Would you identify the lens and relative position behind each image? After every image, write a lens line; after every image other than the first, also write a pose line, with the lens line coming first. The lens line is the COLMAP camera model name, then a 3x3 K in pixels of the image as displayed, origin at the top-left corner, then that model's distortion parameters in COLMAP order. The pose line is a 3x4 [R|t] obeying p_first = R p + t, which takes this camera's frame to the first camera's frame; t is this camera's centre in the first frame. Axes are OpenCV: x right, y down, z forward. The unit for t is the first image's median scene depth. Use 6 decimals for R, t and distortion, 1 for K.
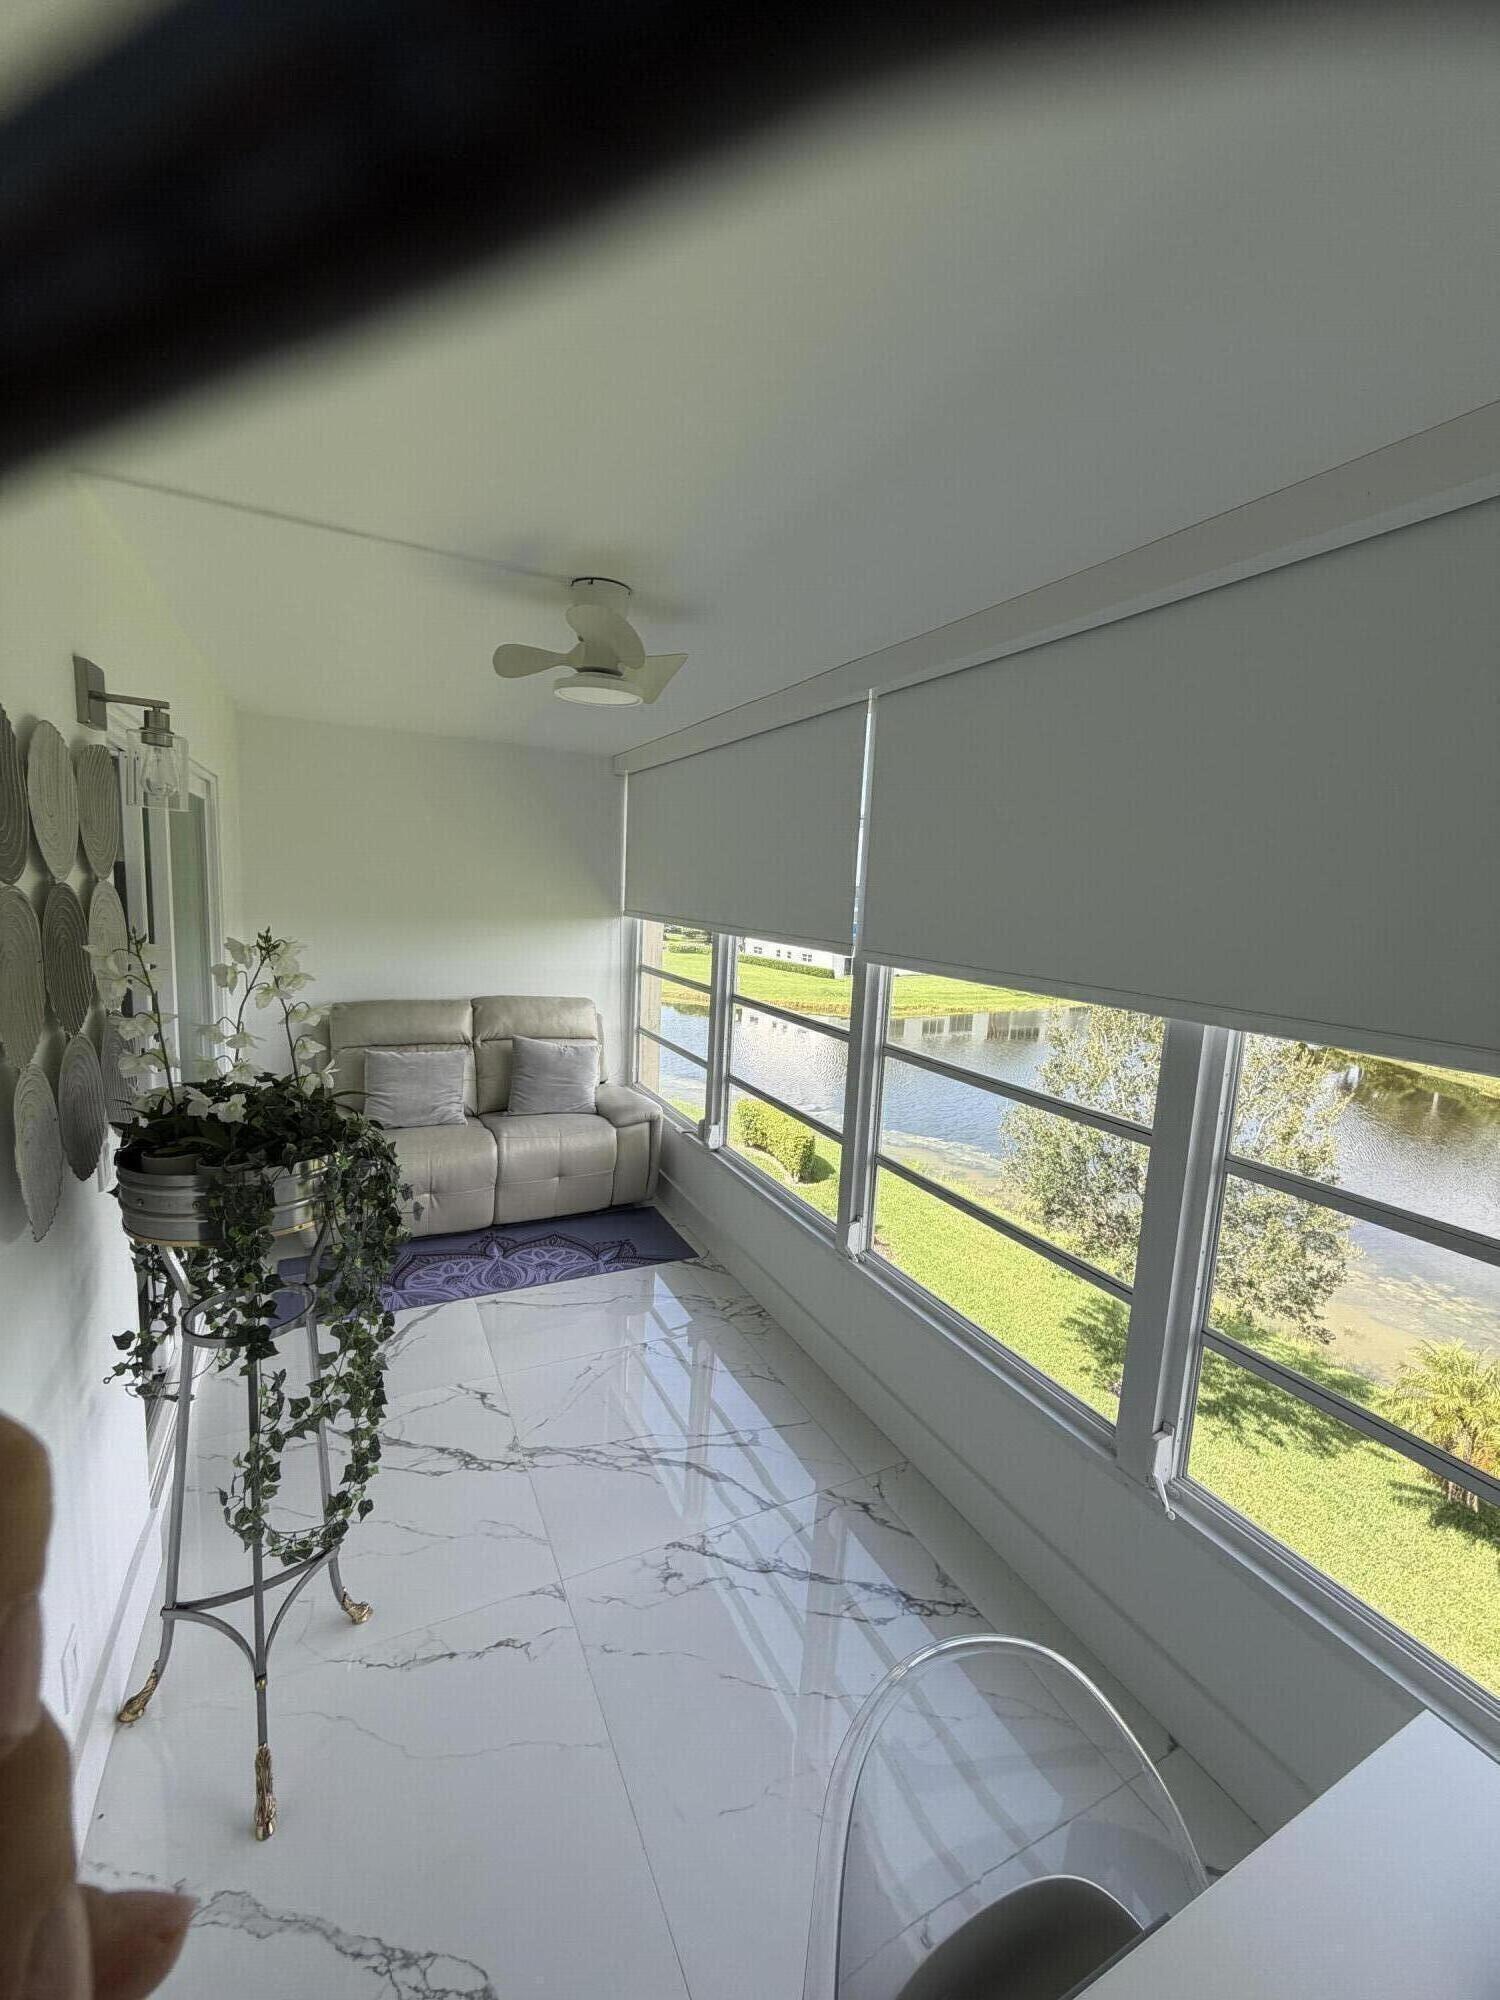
lens RADIAL K [[799.3, 0, 750.6], [0, 799.3, 992.5], [0, 0, 1]] dist [0.001442, 0.000709]
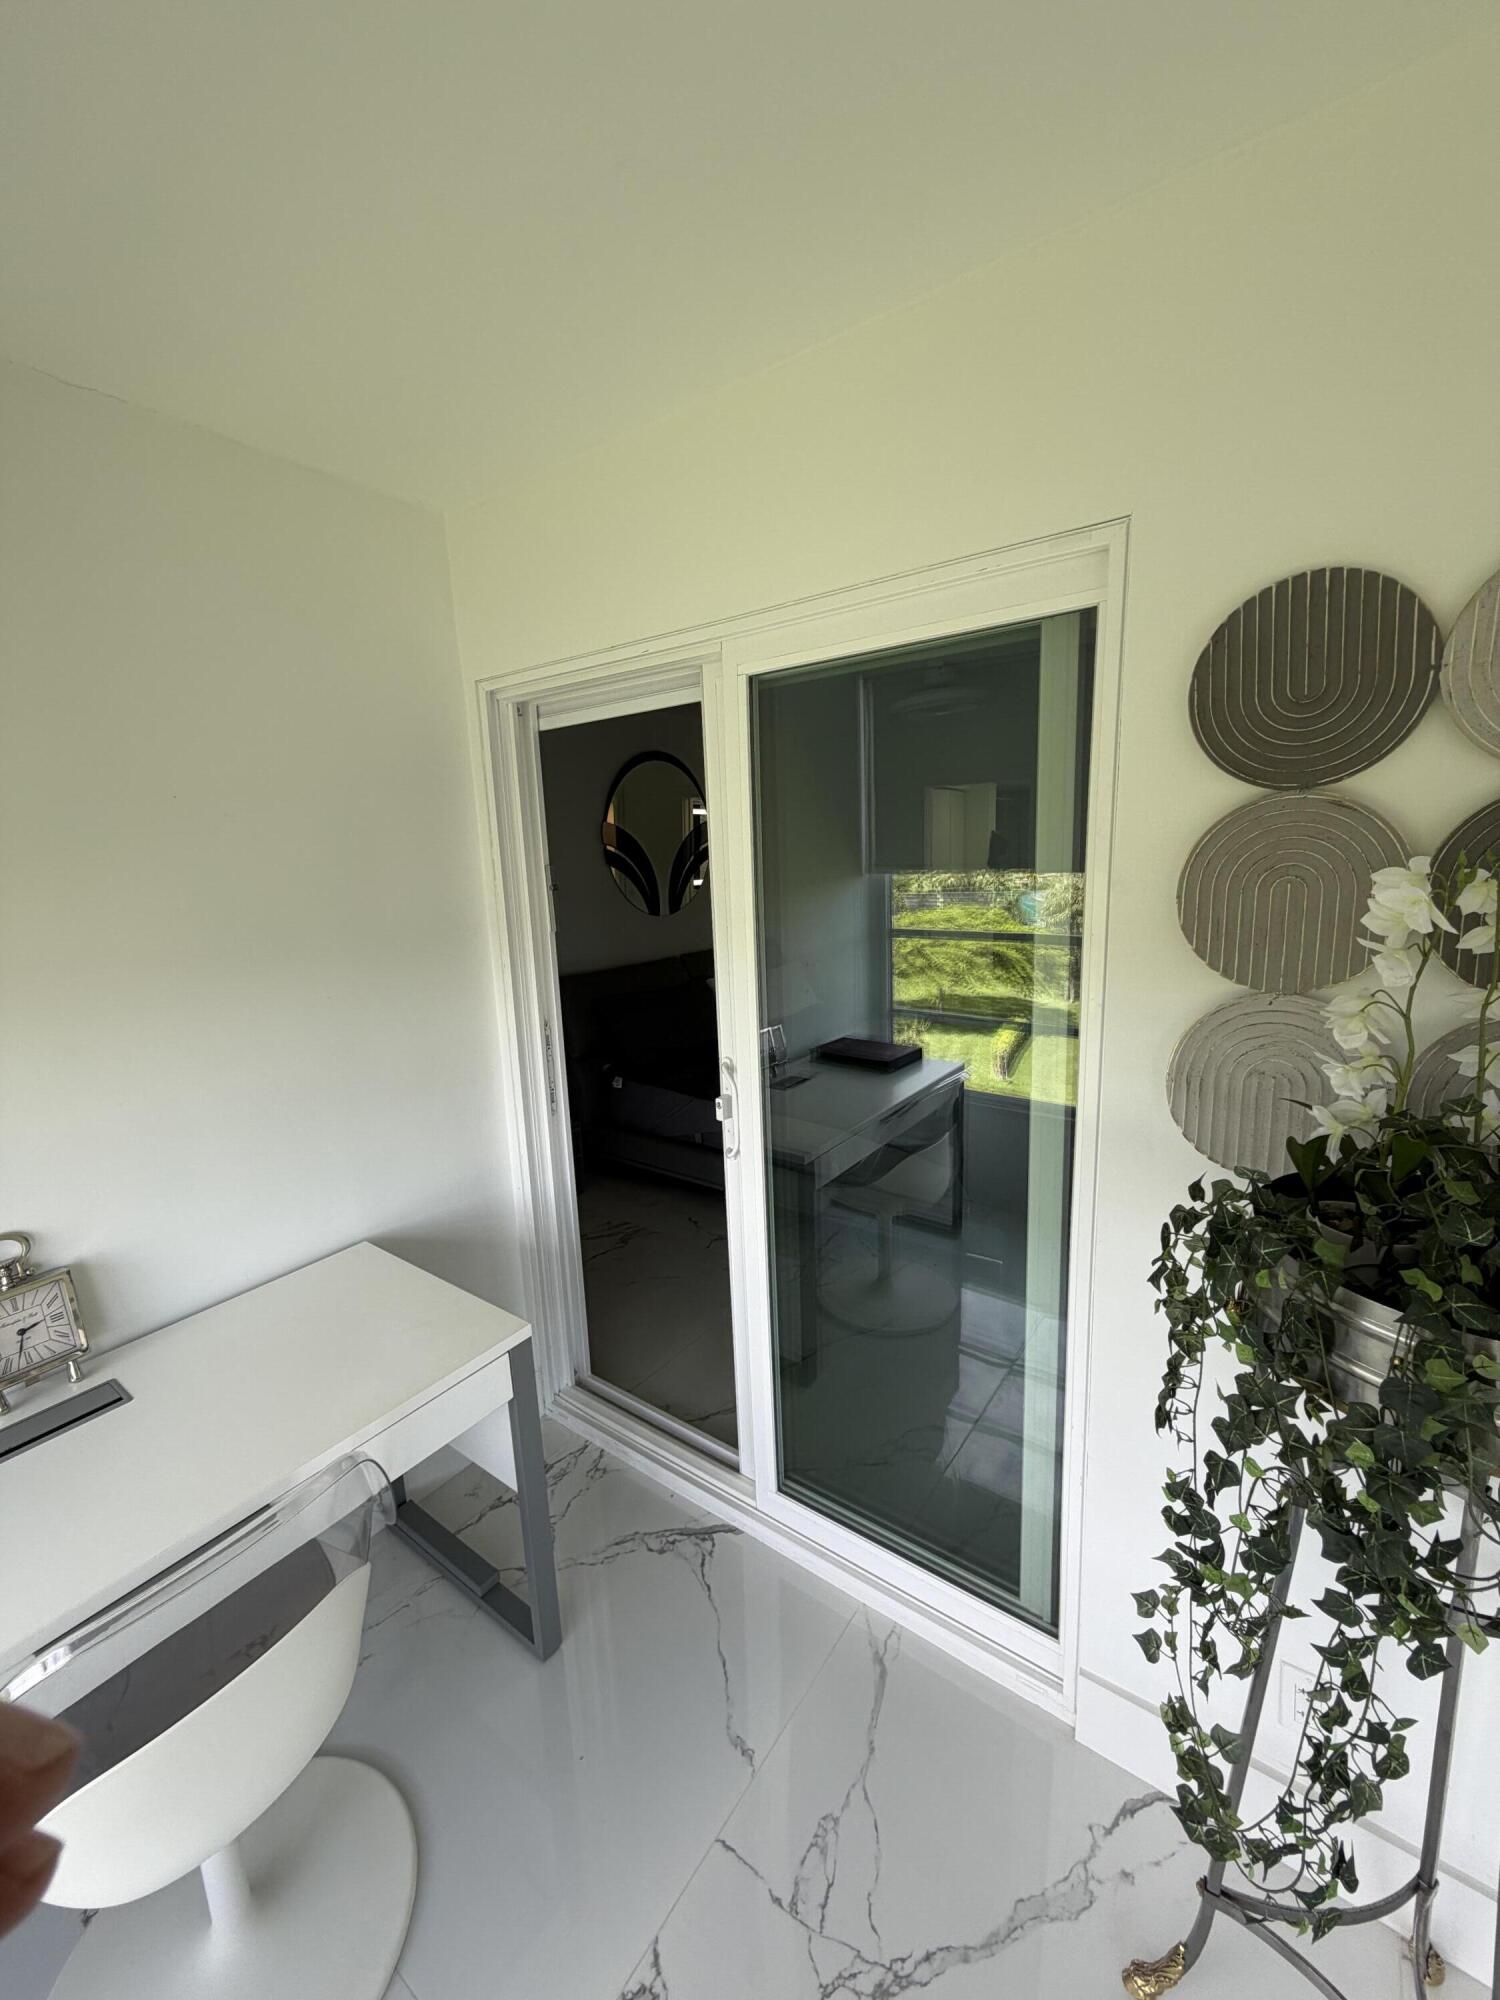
lens RADIAL K [[799.3, 0, 745.1], [0, 799.3, 997.7], [0, 0, 1]] dist [0.001442, 0.000709]
pose [[-0.894137, 0.062712, -0.443381, 0.020365], [-0.070248, 0.958241, 0.277198, -0.052306], [0.442249, 0.279000, -0.852393, 0.735829]]
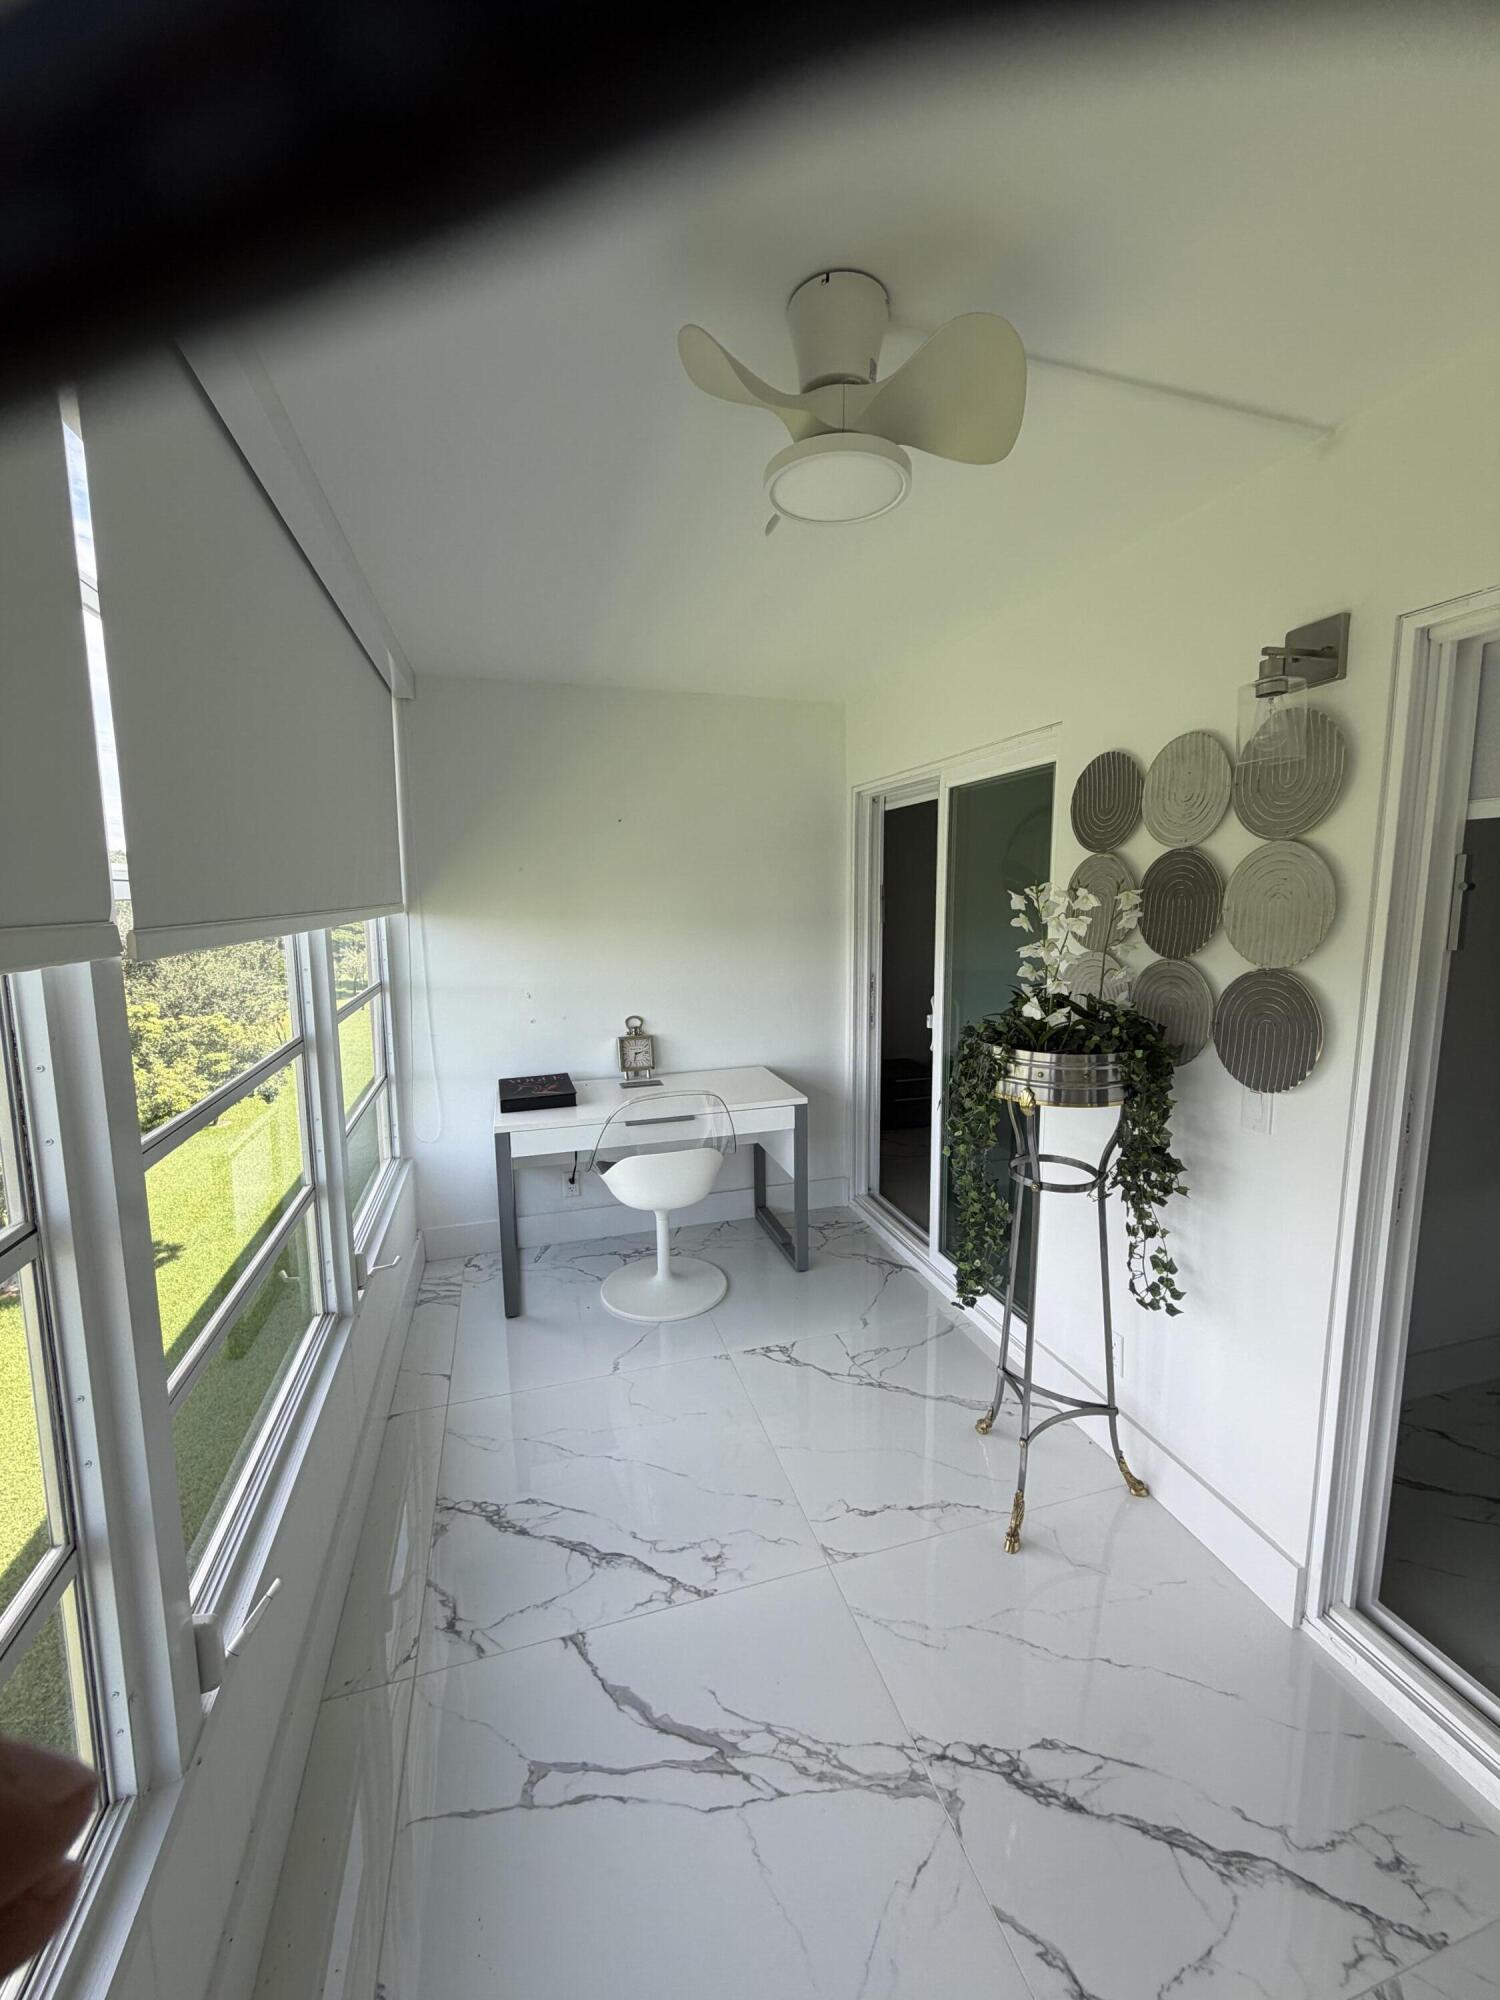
lens RADIAL K [[799.3, 0, 746.2], [0, 799.3, 998.8], [0, 0, 1]] dist [0.001442, 0.000709]
pose [[-0.982056, -0.069605, 0.175273, -0.214716], [-0.019289, 0.961595, 0.273795, -0.141674], [-0.187599, 0.265501, -0.945683, 1.433515]]
